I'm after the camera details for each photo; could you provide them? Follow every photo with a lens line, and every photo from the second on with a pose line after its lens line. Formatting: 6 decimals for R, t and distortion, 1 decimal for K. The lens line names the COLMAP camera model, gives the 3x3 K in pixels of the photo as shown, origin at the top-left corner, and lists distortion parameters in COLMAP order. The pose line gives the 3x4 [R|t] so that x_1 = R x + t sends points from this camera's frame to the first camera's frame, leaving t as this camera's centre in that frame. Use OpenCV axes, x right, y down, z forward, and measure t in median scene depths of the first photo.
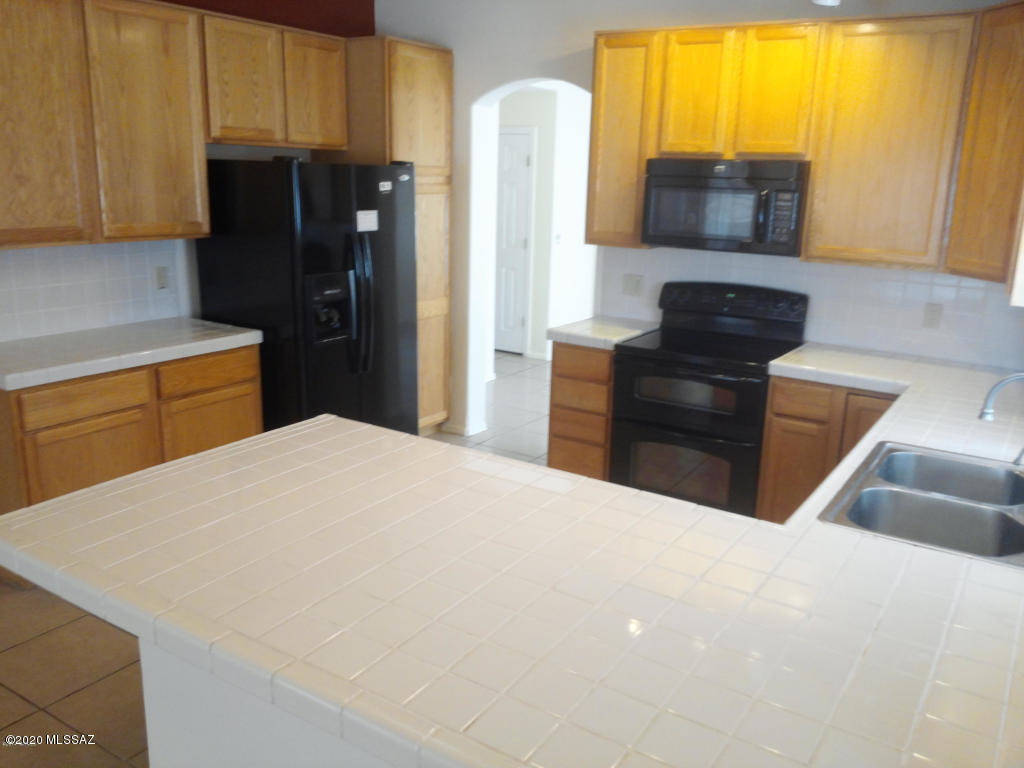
lens RADIAL K [[859.7, 0, 512.0], [0, 859.7, 384.0], [0, 0, 1]] dist [0.095095, -0.144109]
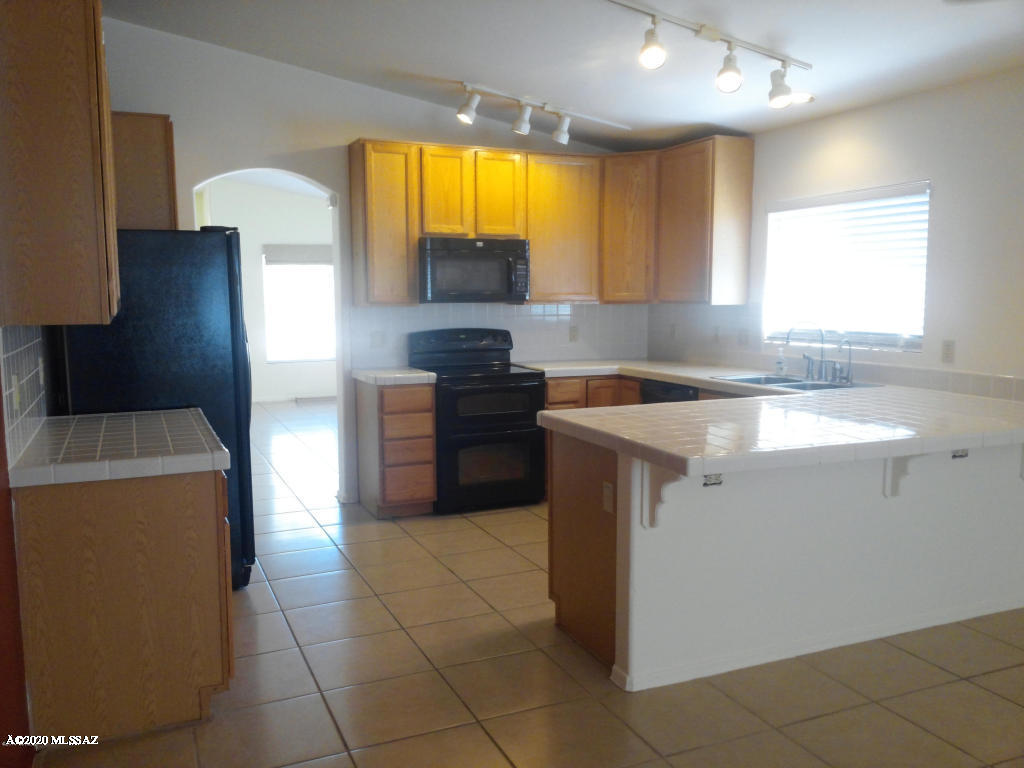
lens RADIAL K [[859.7, 0, 512.0], [0, 859.7, 384.0], [0, 0, 1]] dist [0.095095, -0.144109]
pose [[0.542991, -0.122662, 0.830732, -0.924926], [0.227389, 0.973792, -0.004843, -0.006067], [-0.808366, 0.191529, 0.556652, 0.213468]]
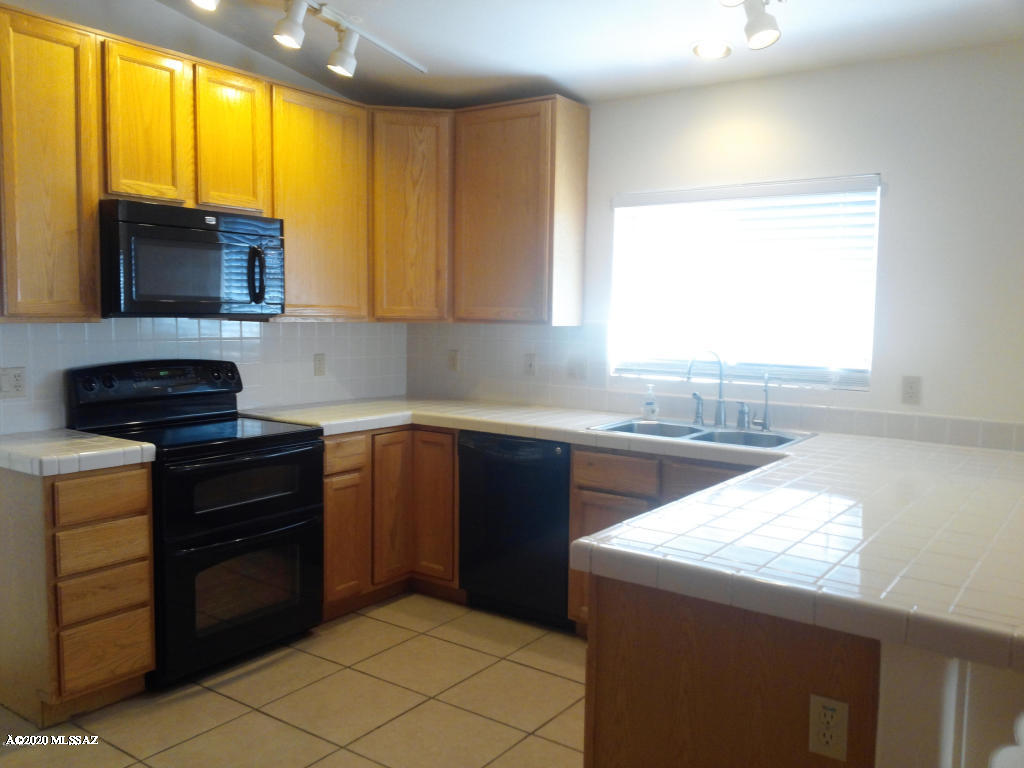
lens RADIAL K [[859.7, 0, 512.0], [0, 859.7, 384.0], [0, 0, 1]] dist [0.095095, -0.144109]
pose [[0.042457, -0.118825, 0.992007, -0.605448], [0.230909, 0.967187, 0.105970, -0.114177], [-0.972049, 0.224564, 0.068502, 0.685734]]
